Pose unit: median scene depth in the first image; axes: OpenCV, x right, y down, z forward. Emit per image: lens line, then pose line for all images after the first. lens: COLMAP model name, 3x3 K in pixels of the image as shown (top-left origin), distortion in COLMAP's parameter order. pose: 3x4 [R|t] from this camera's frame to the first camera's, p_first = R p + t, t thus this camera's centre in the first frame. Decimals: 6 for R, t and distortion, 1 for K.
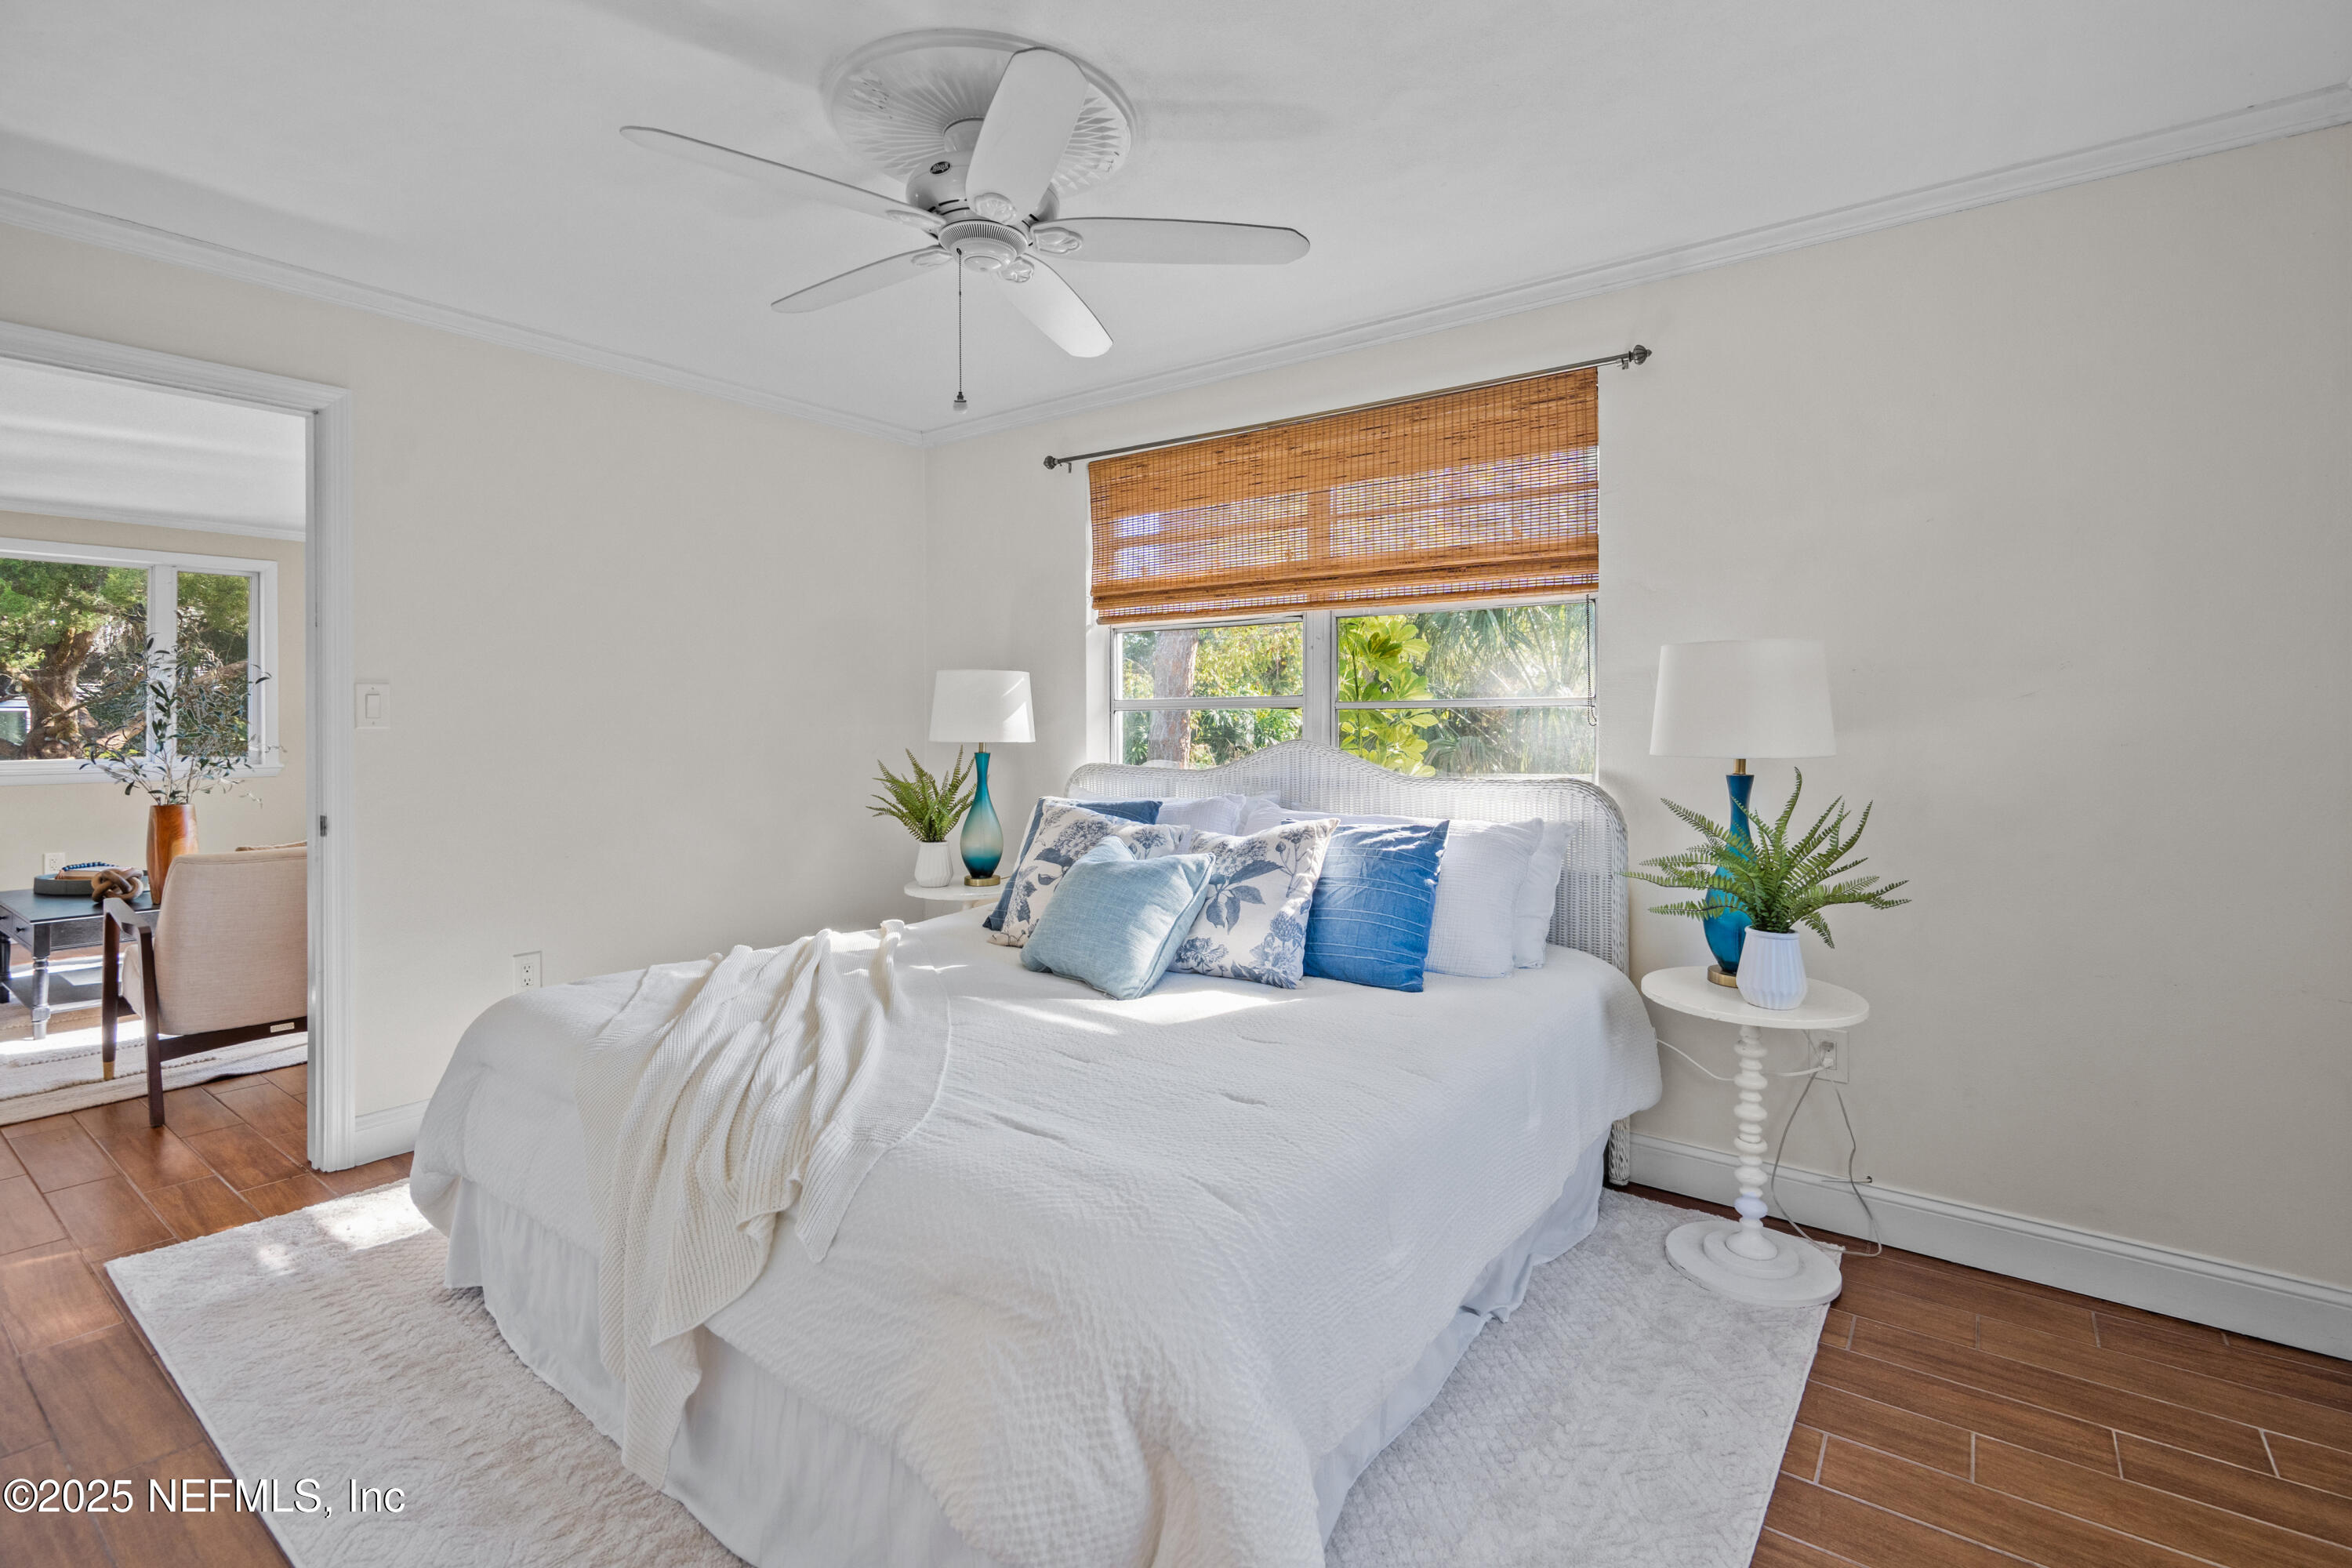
lens RADIAL K [[1088.9, 0, 1171.1], [0, 1088.9, 730.9], [0, 0, 1]] dist [-0.002653, -0.000203]
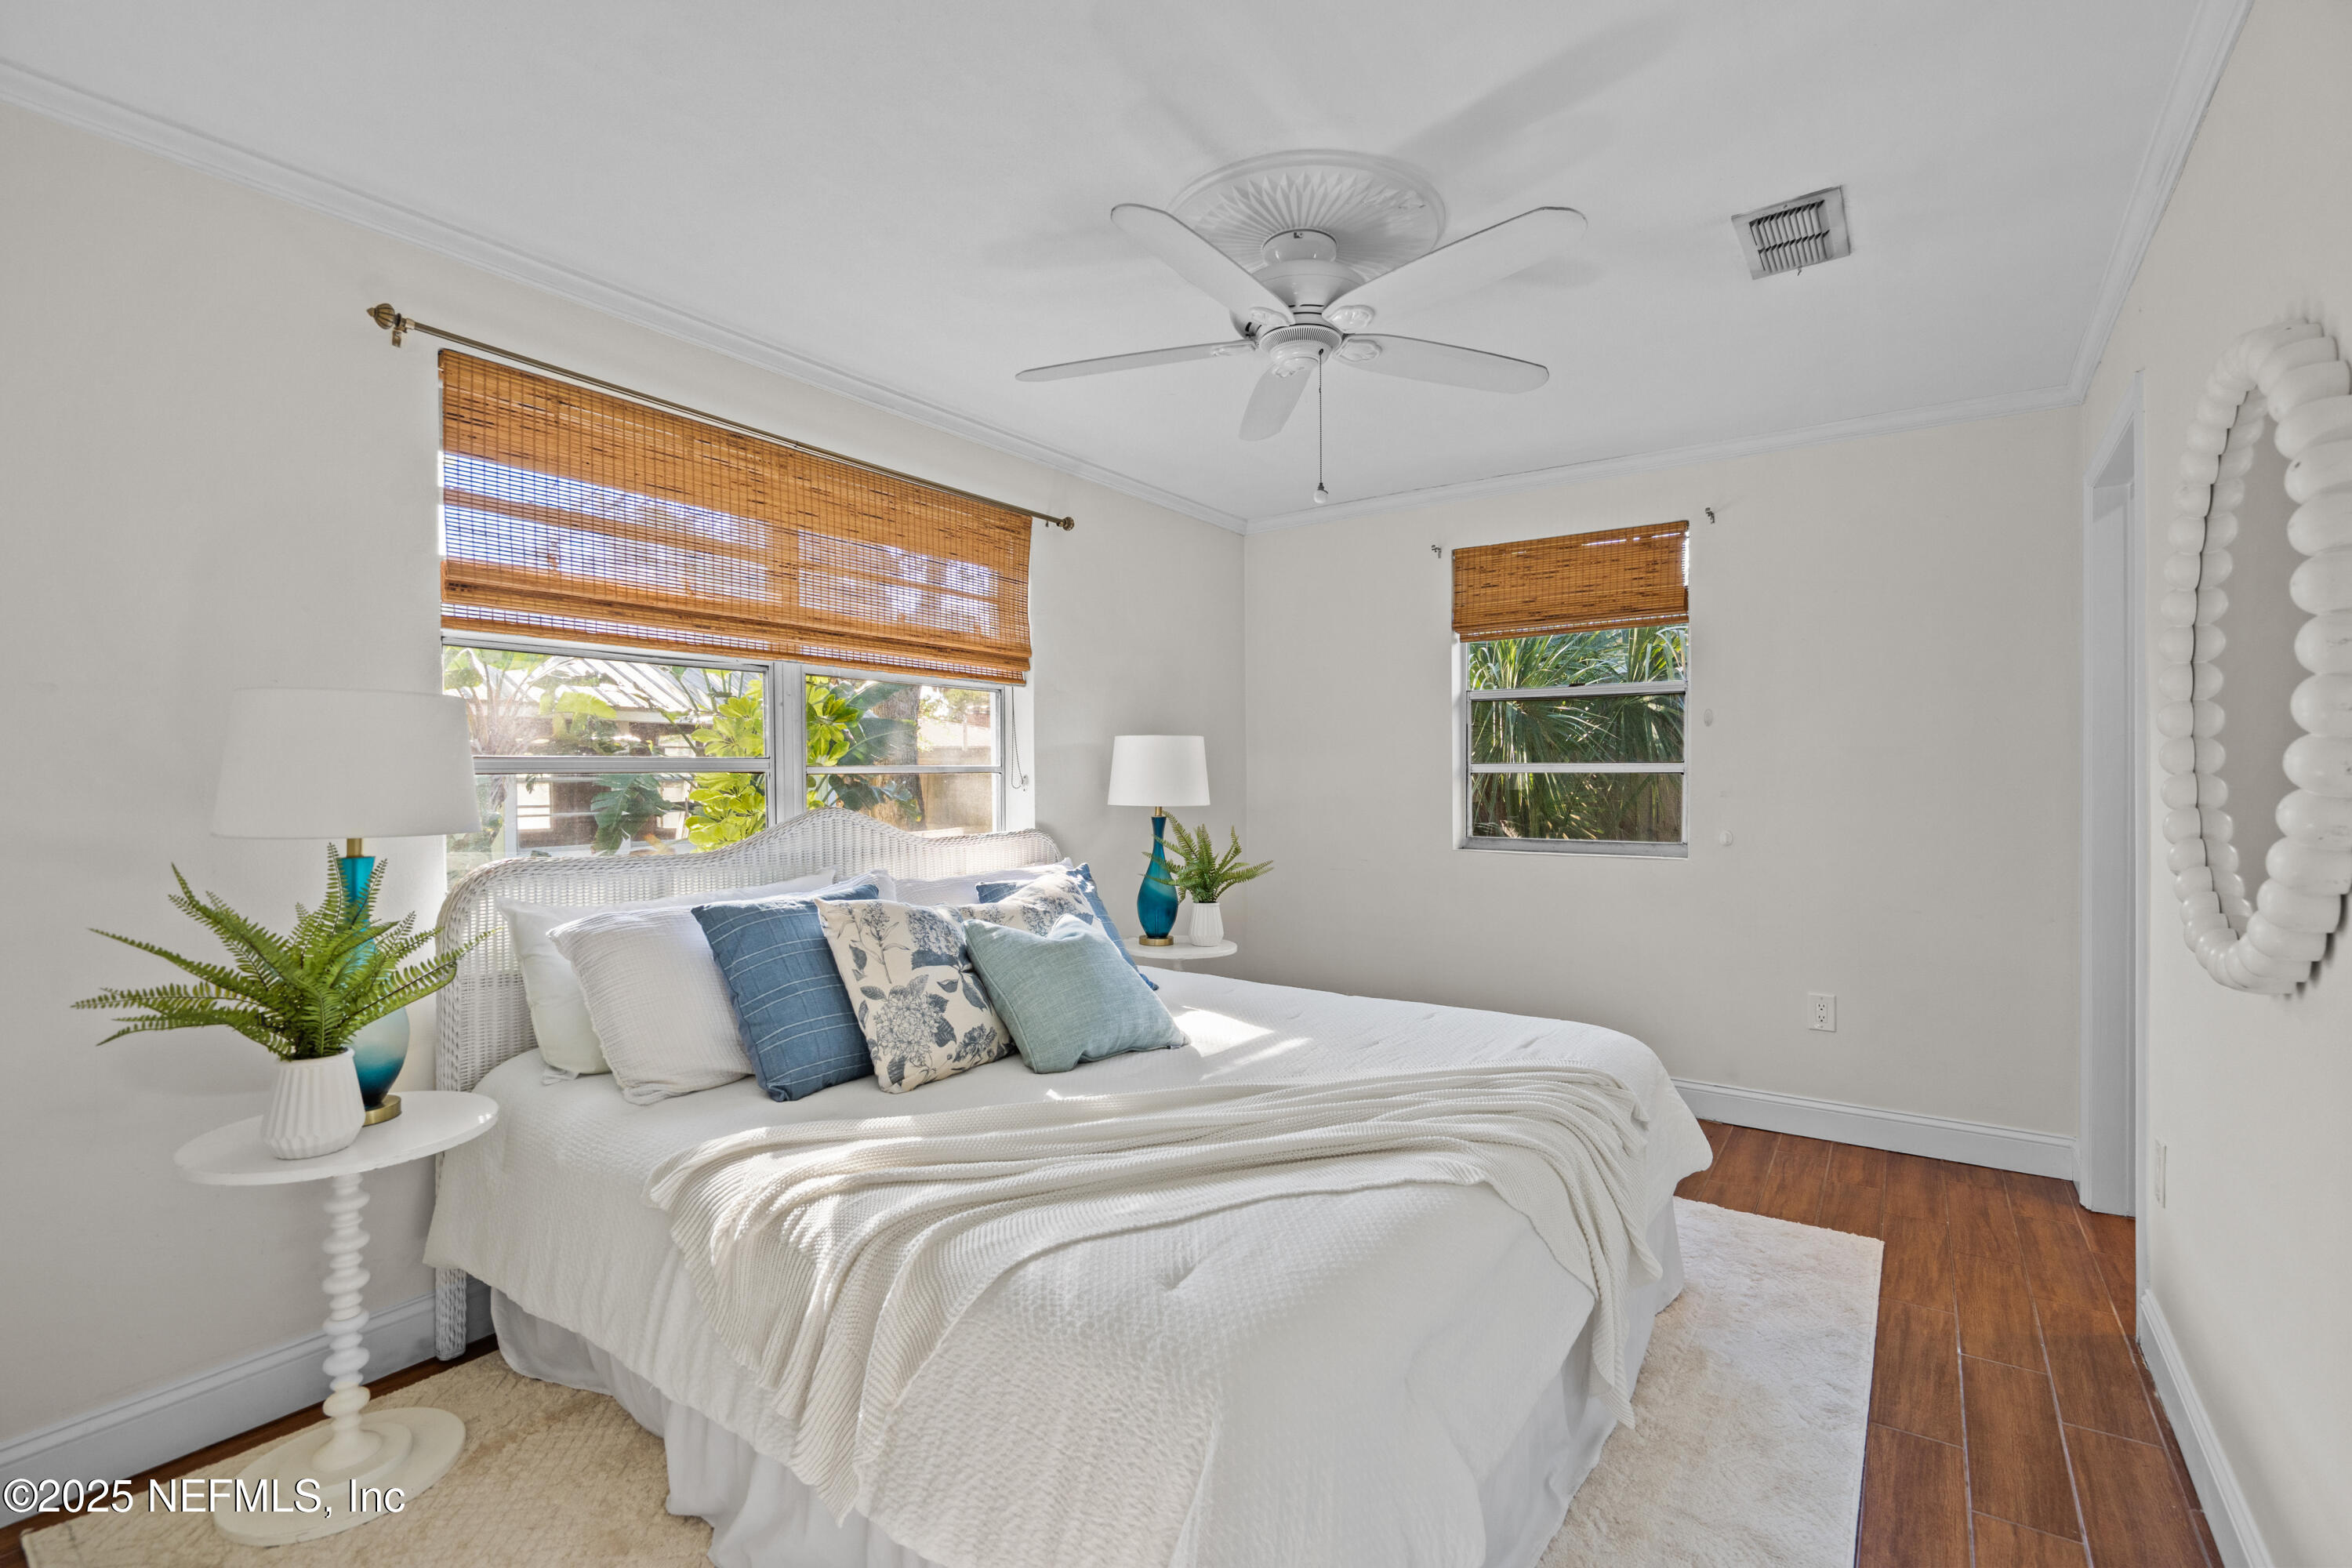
lens RADIAL K [[1101.6, 0, 1176.0], [0, 1101.6, 784.0], [0, 0, 1]] dist [-0.000289, -0.000056]
pose [[-0.049861, 0.001513, 0.998755, -0.815540], [0.024636, 0.999696, -0.000284, -0.004942], [-0.998452, 0.024591, -0.049884, 0.768486]]
